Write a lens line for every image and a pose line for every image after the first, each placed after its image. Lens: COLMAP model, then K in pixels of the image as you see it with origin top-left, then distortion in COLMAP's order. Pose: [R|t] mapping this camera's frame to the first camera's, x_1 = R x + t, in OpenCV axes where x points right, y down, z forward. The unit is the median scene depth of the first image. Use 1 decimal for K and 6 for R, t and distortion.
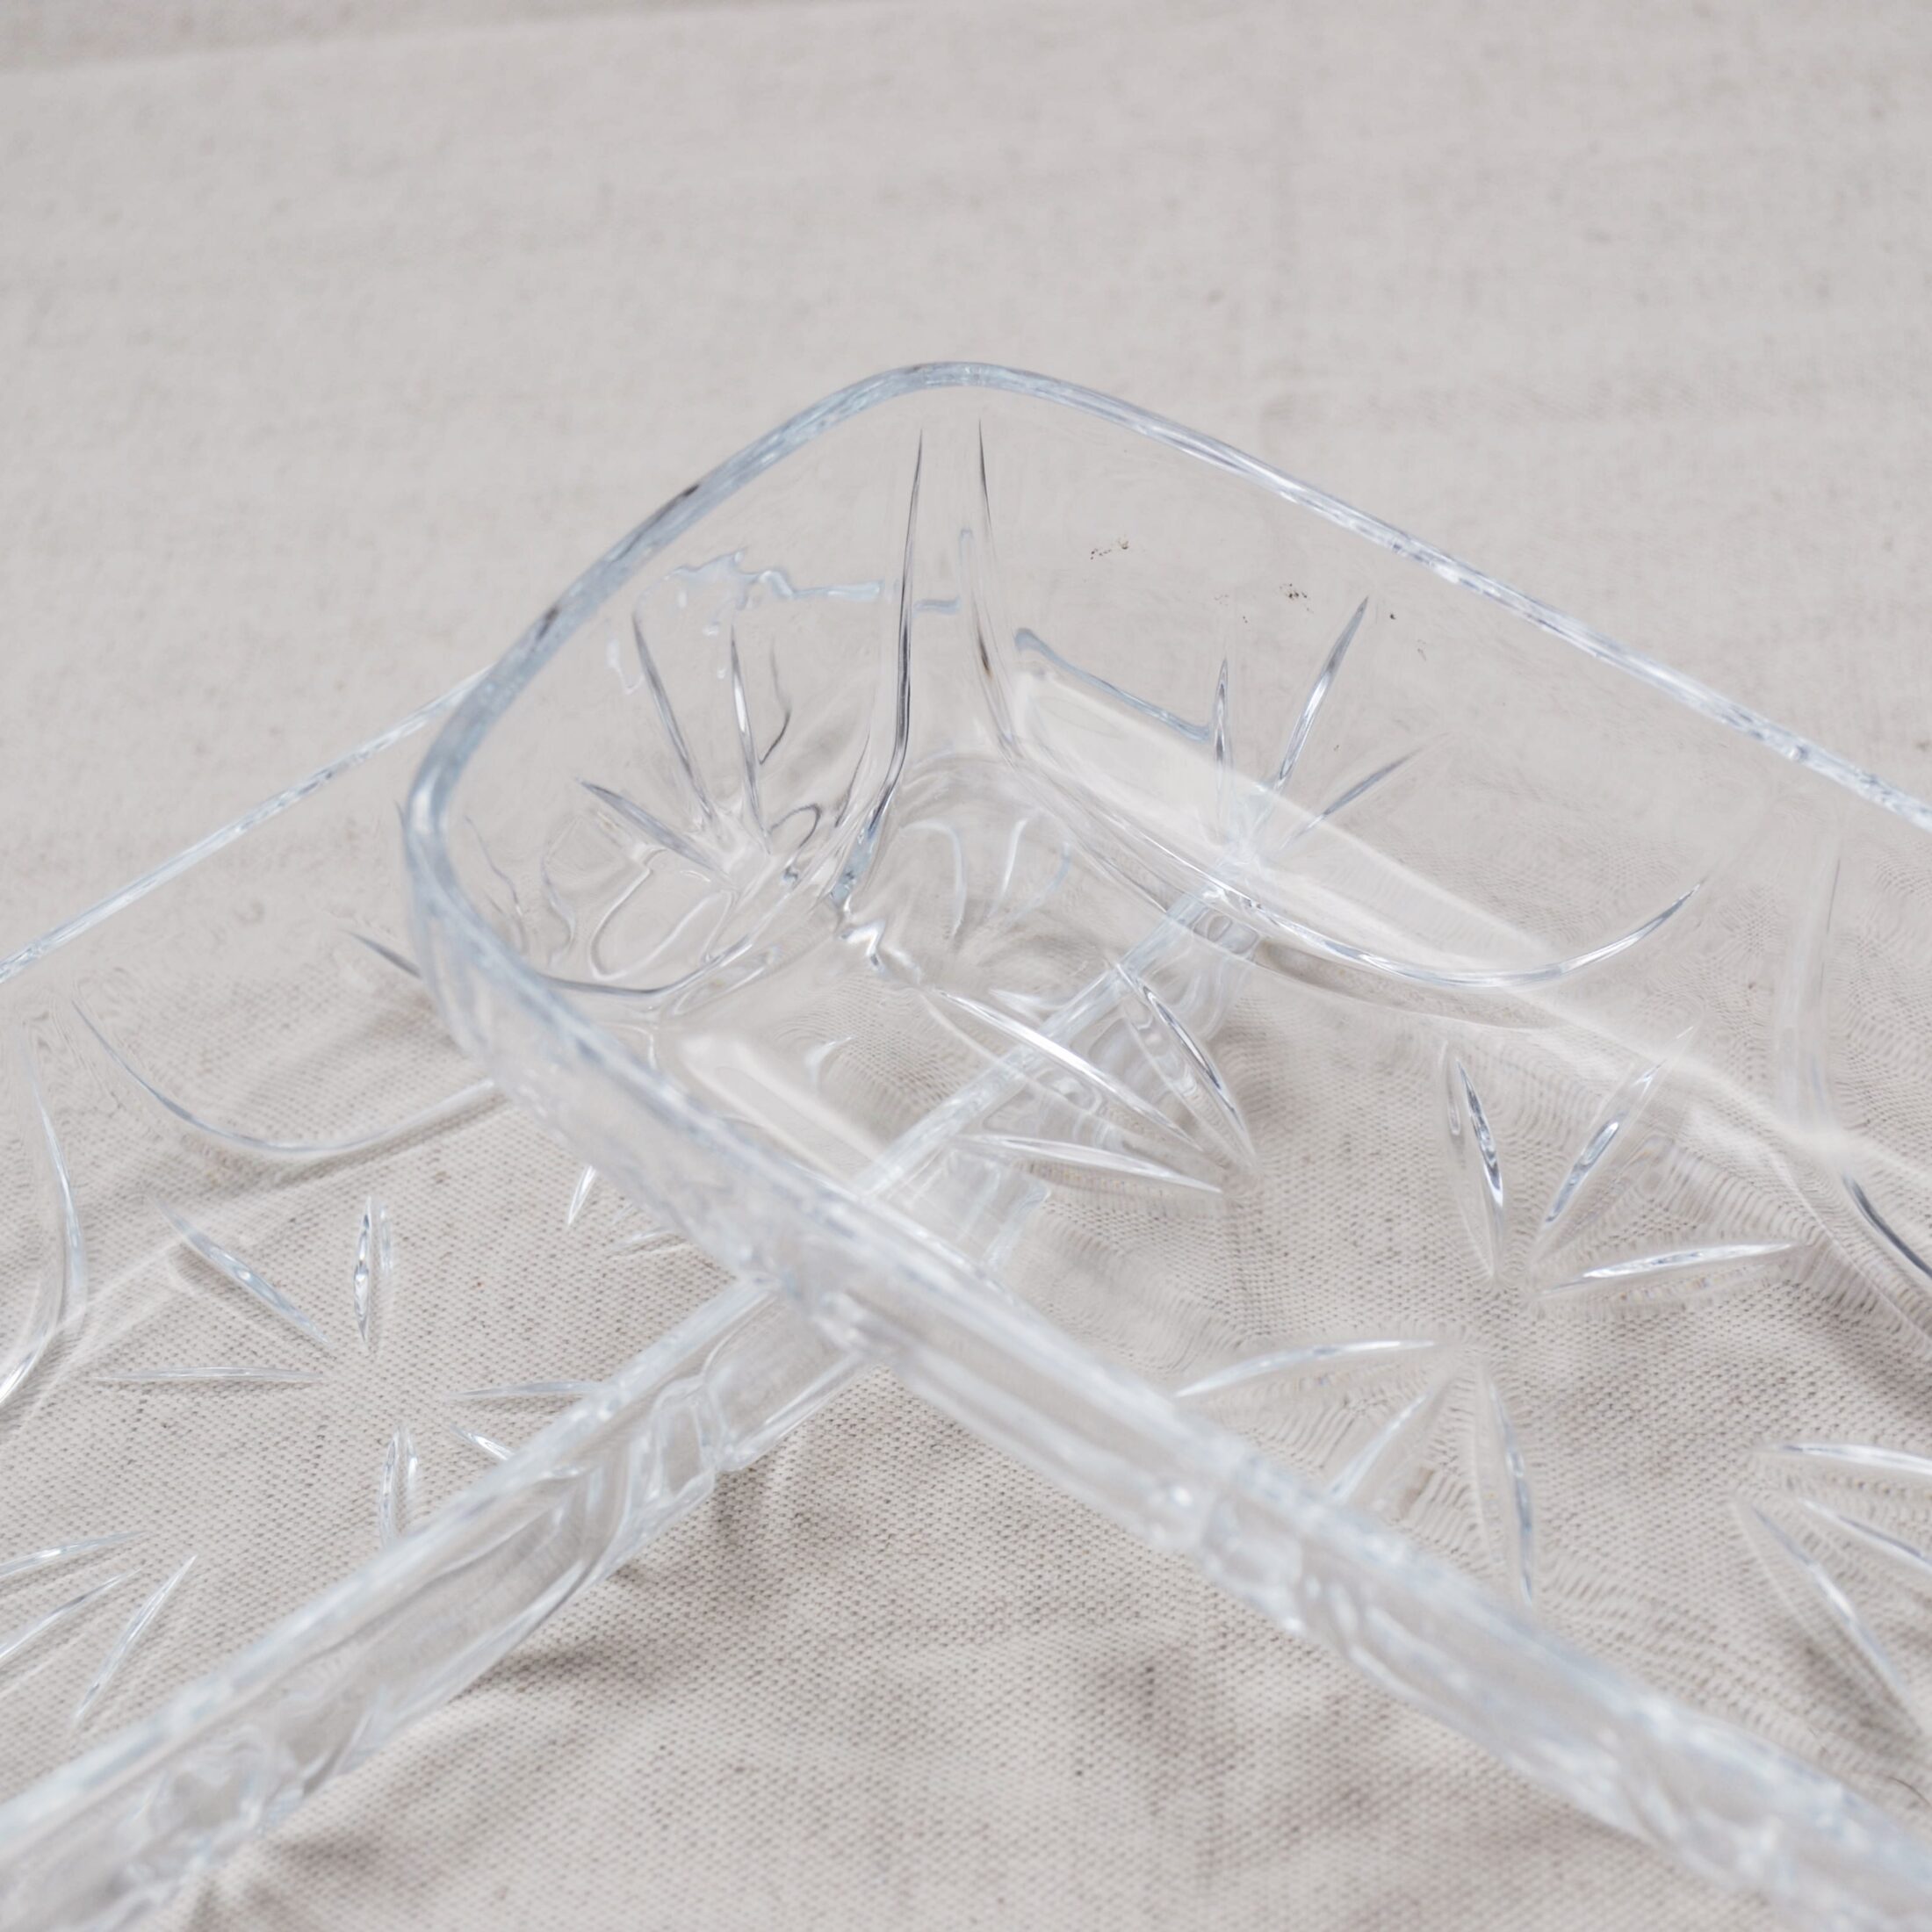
lens RADIAL K [[3713.4, 0, 962.4], [0, 3713.4, 1028.2], [0, 0, 1]] dist [-0.104889, 0.483110]
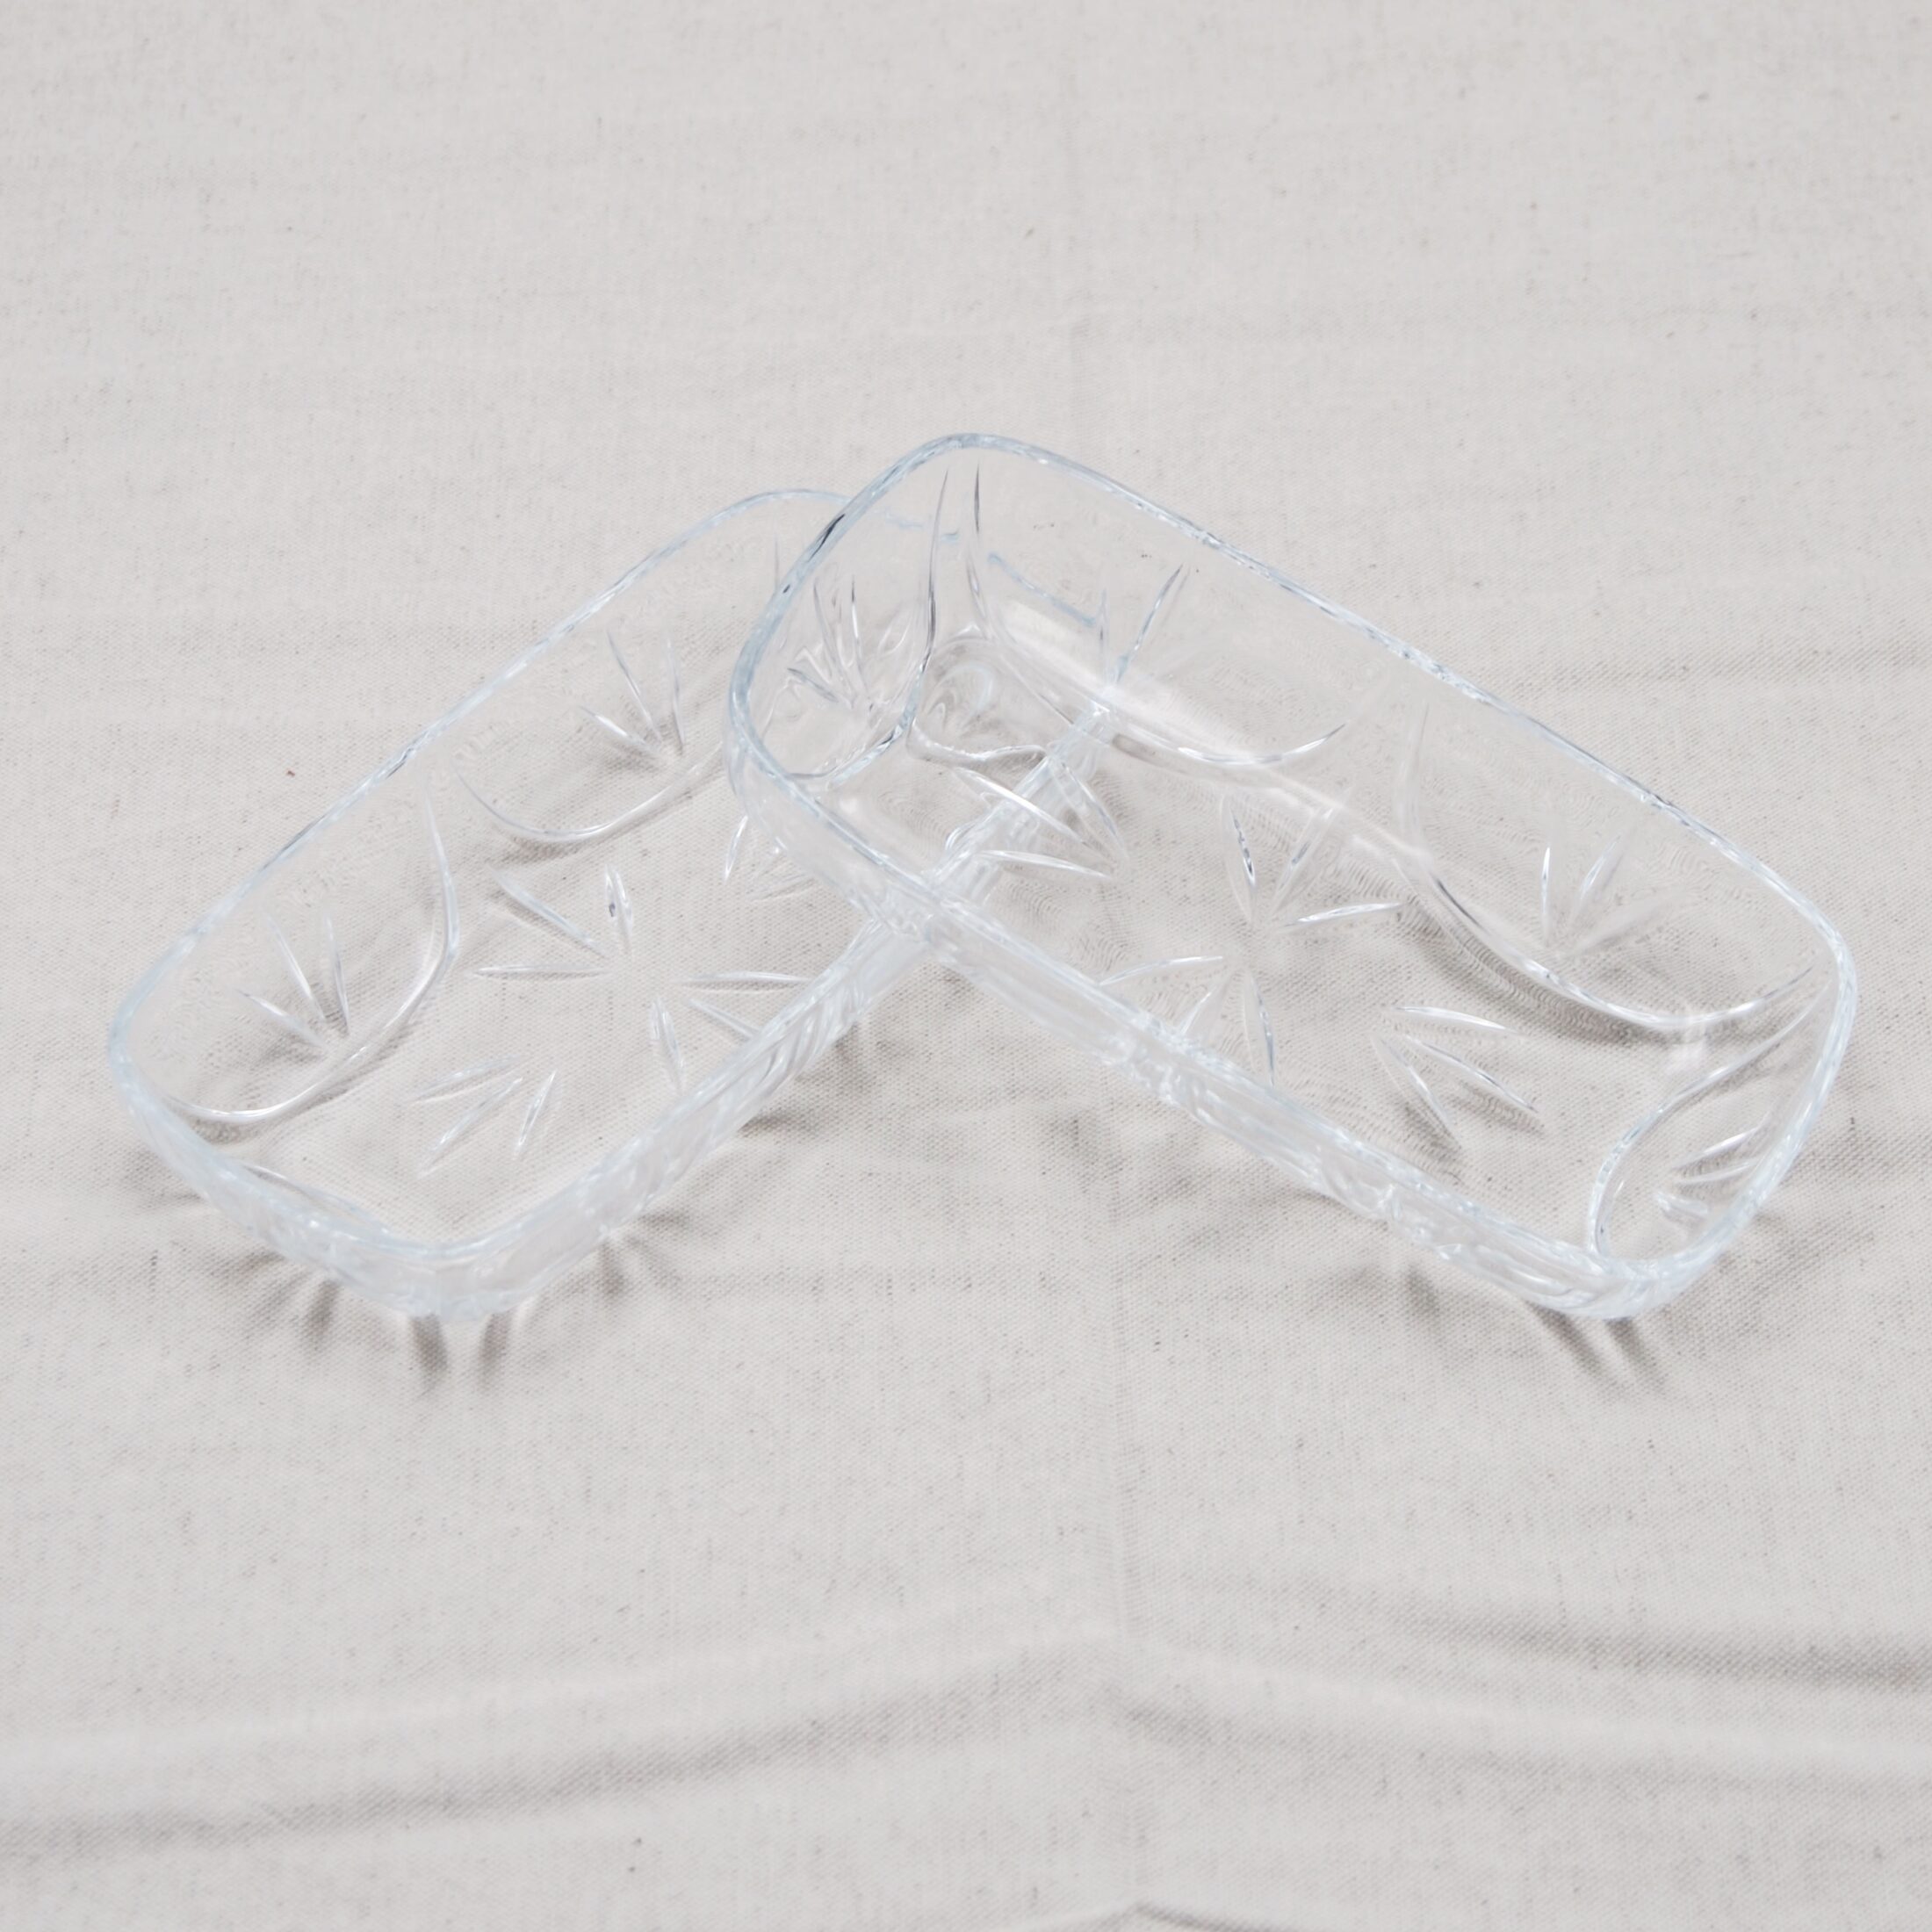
lens RADIAL K [[3368.7, 0, 966.0], [0, 3368.7, 966.0], [0, 0, 1]] dist [-0.016364, 0.009744]
pose [[0.994974, -0.007275, 0.099864, -0.182837], [-0.004827, 0.992712, 0.120415, -0.122209], [-0.100012, -0.120292, 0.987688, -0.740986]]
